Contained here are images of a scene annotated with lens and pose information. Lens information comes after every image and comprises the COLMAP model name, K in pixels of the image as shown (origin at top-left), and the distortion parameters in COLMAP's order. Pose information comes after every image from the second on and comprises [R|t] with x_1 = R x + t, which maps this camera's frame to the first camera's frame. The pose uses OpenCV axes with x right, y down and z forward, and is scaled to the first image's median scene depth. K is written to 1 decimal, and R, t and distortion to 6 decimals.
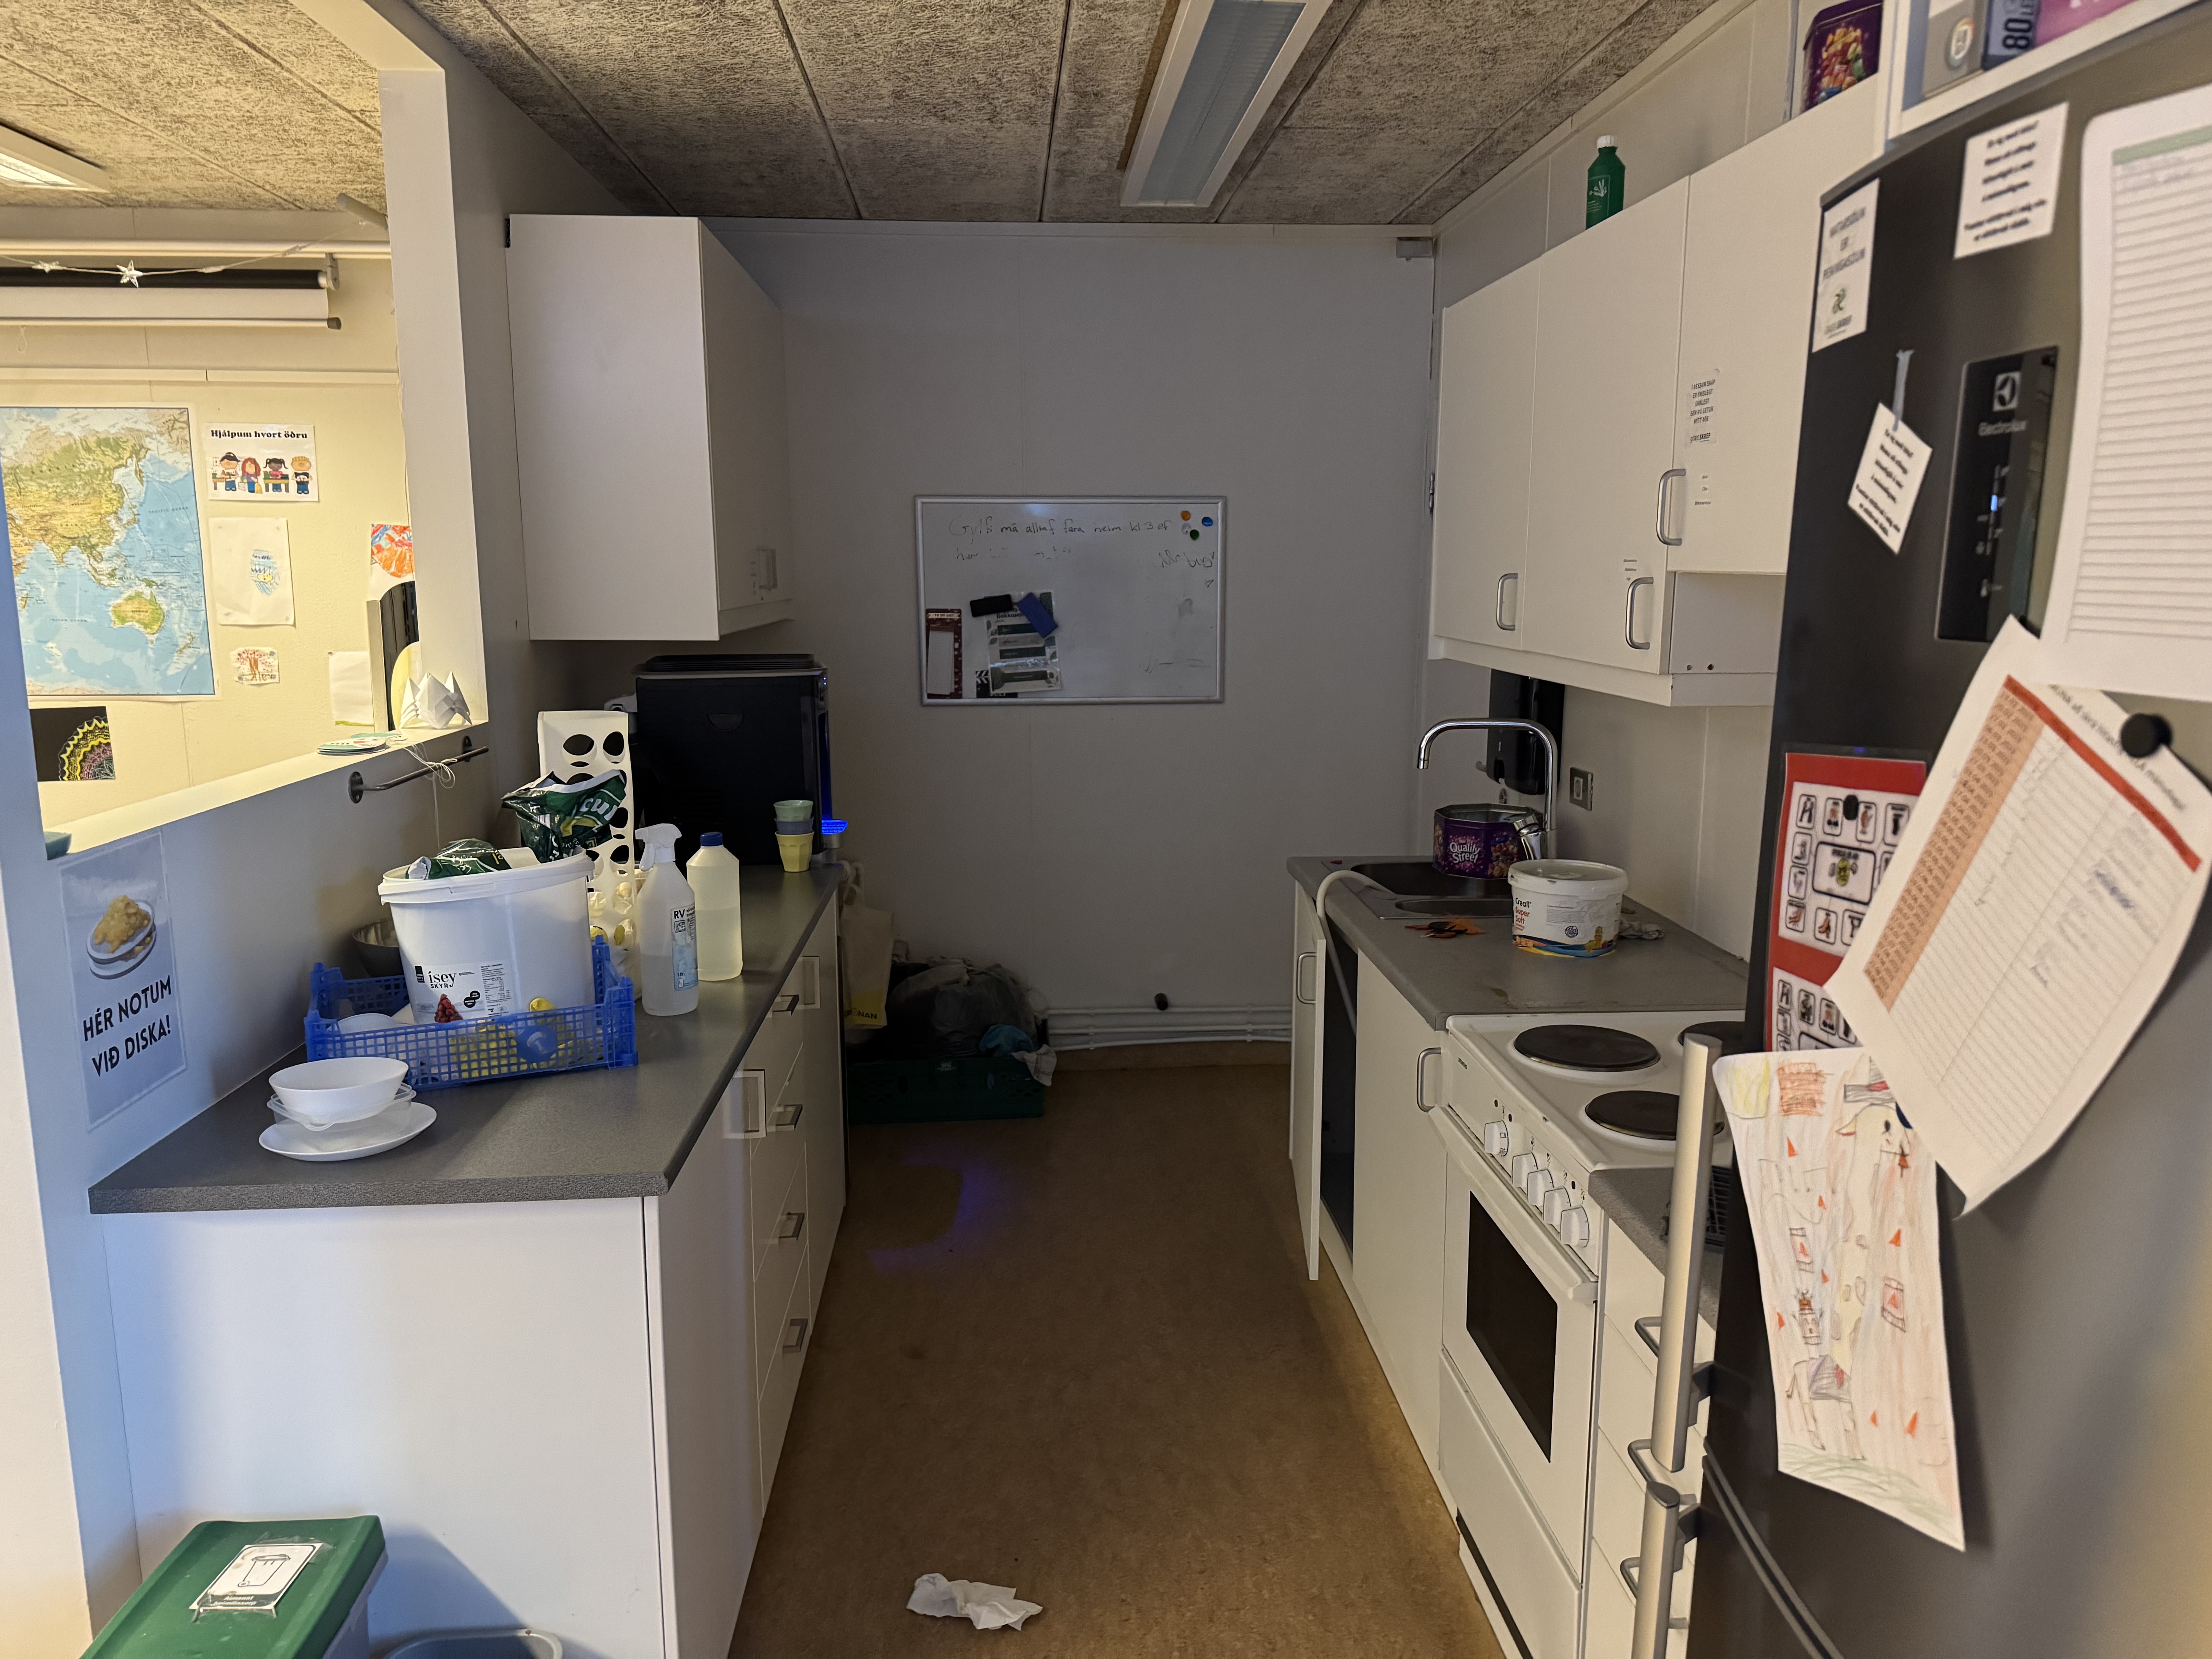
lens RADIAL K [[1548.1, 0, 1106.0], [0, 1548.1, 829.5], [0, 0, 1]] dist [0.093425, -0.116561]
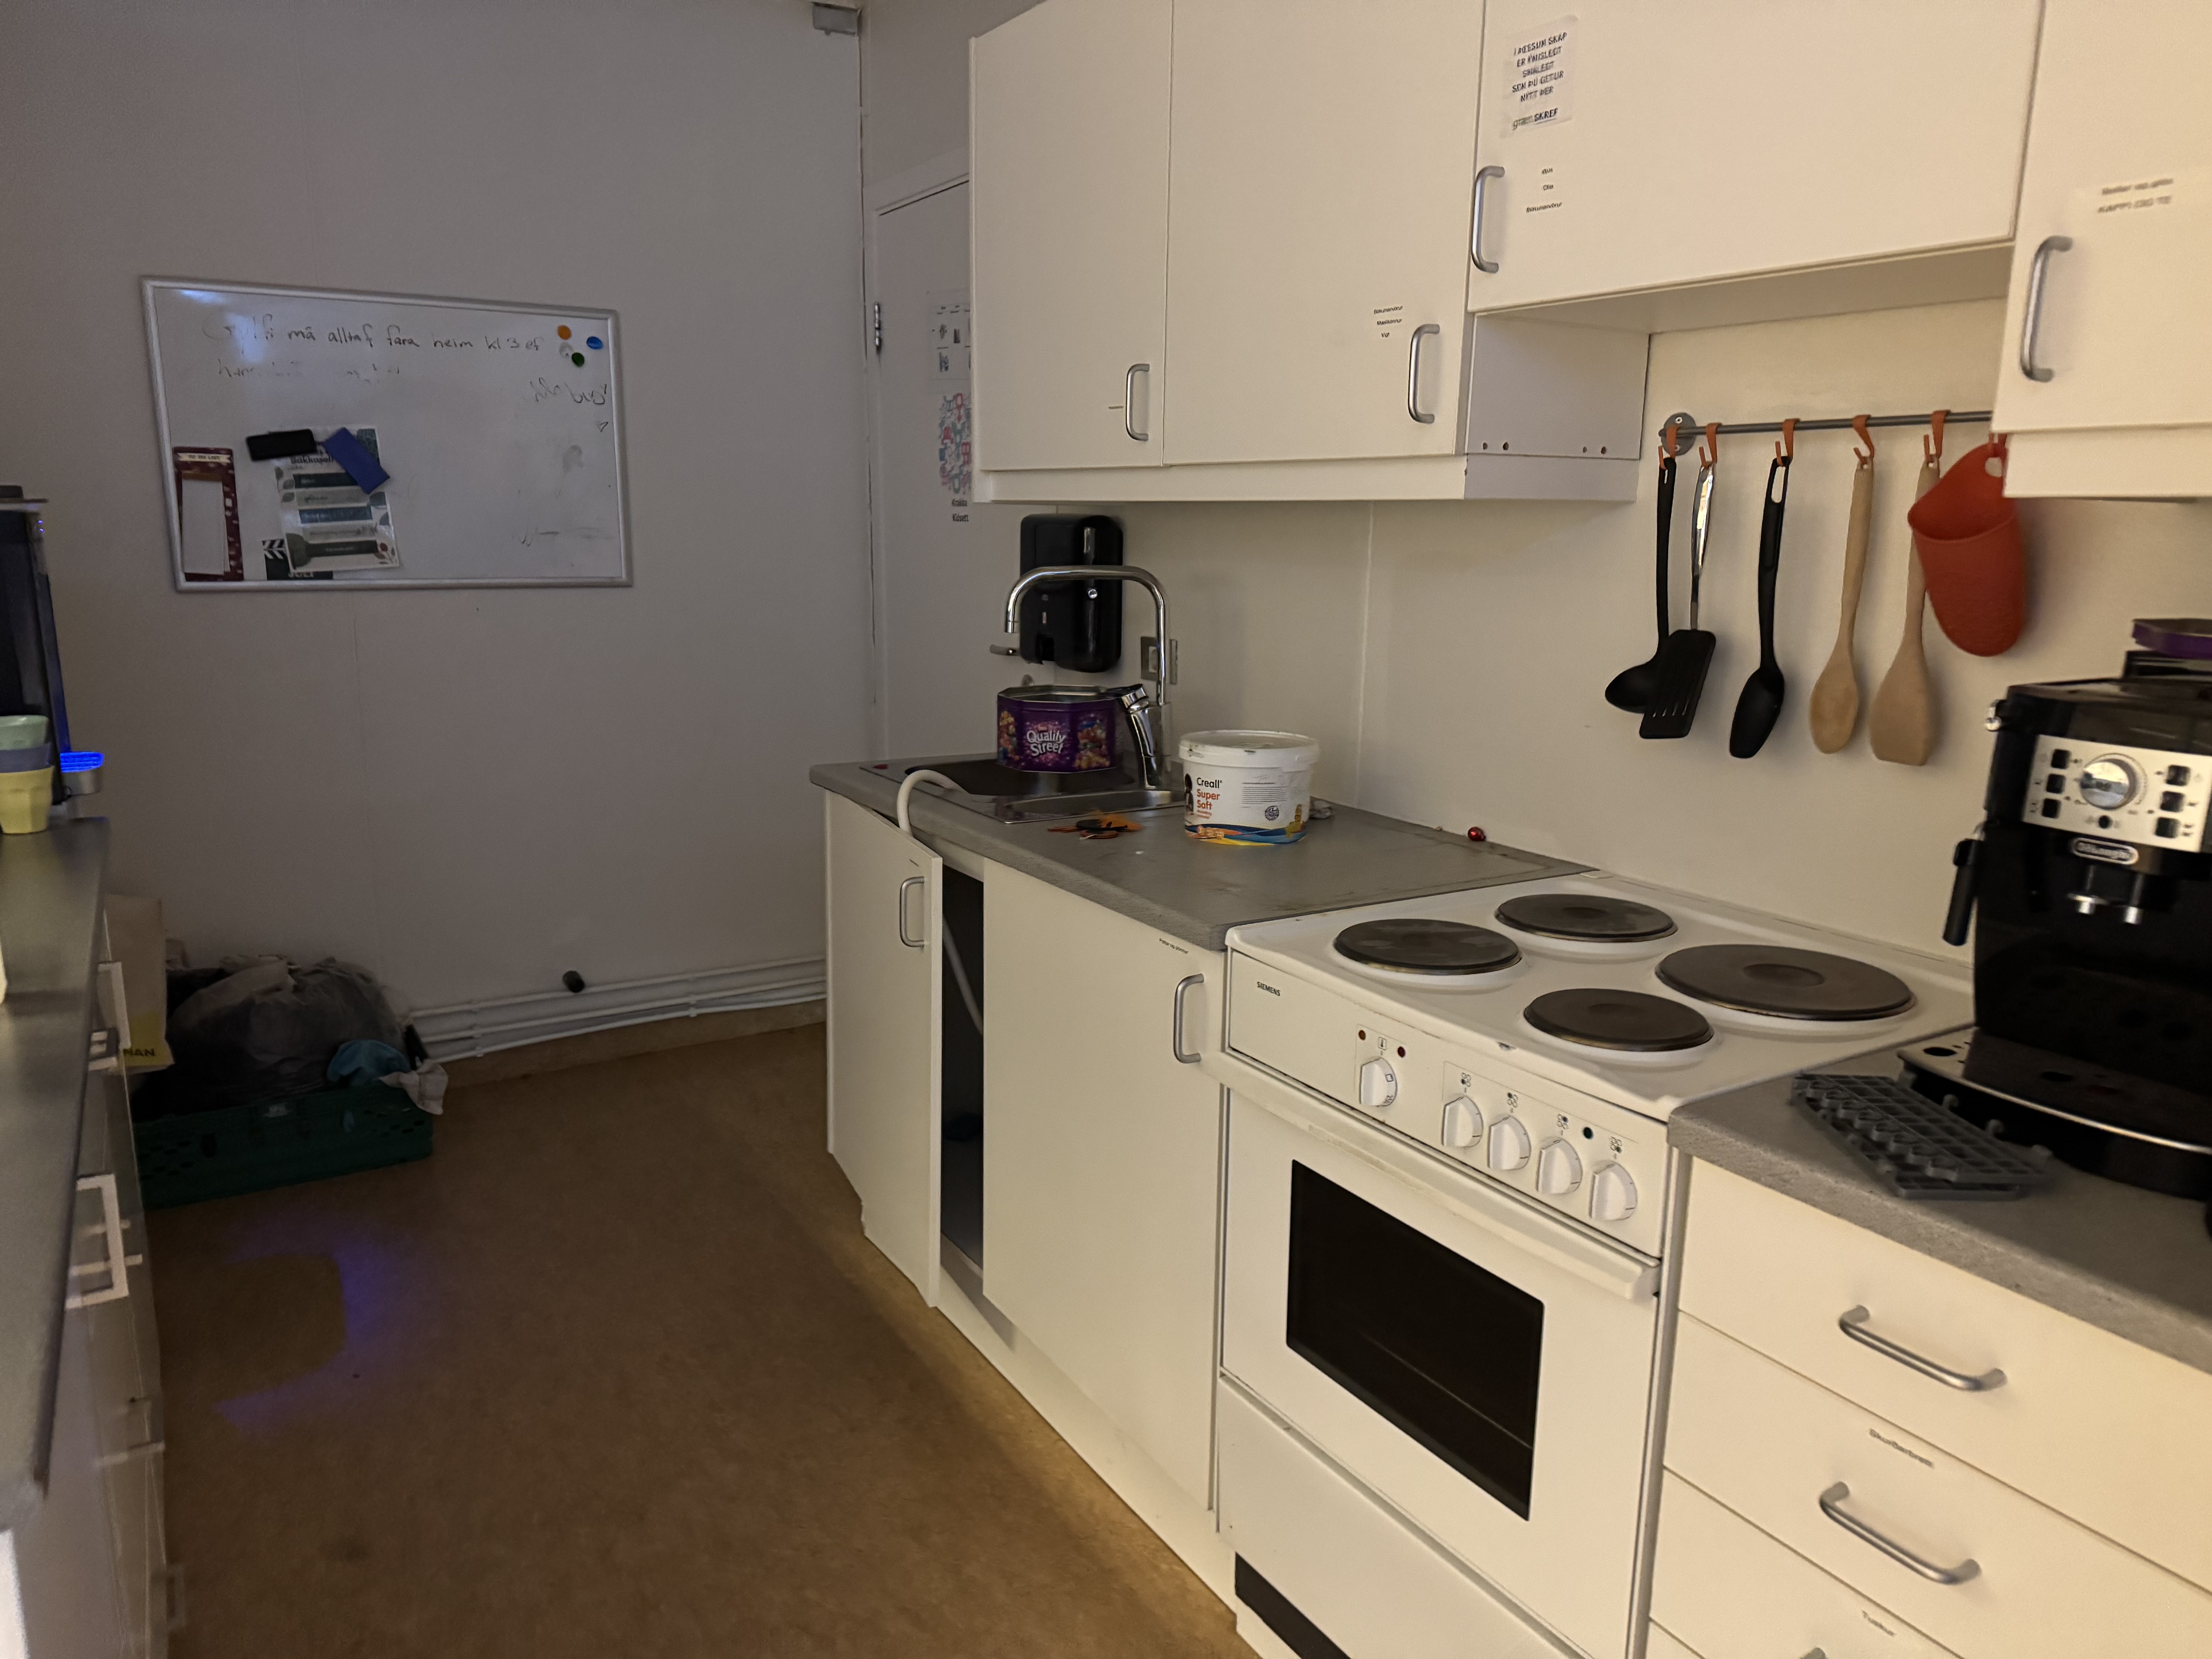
lens RADIAL K [[1575.0, 0, 1166.4], [0, 1575.0, 847.1], [0, 0, 1]] dist [0.034199, -0.065058]
pose [[0.878958, -0.085196, 0.469228, -0.073104], [0.064763, 0.996122, 0.059549, 0.018427], [-0.472482, -0.021952, 0.881067, 0.186629]]
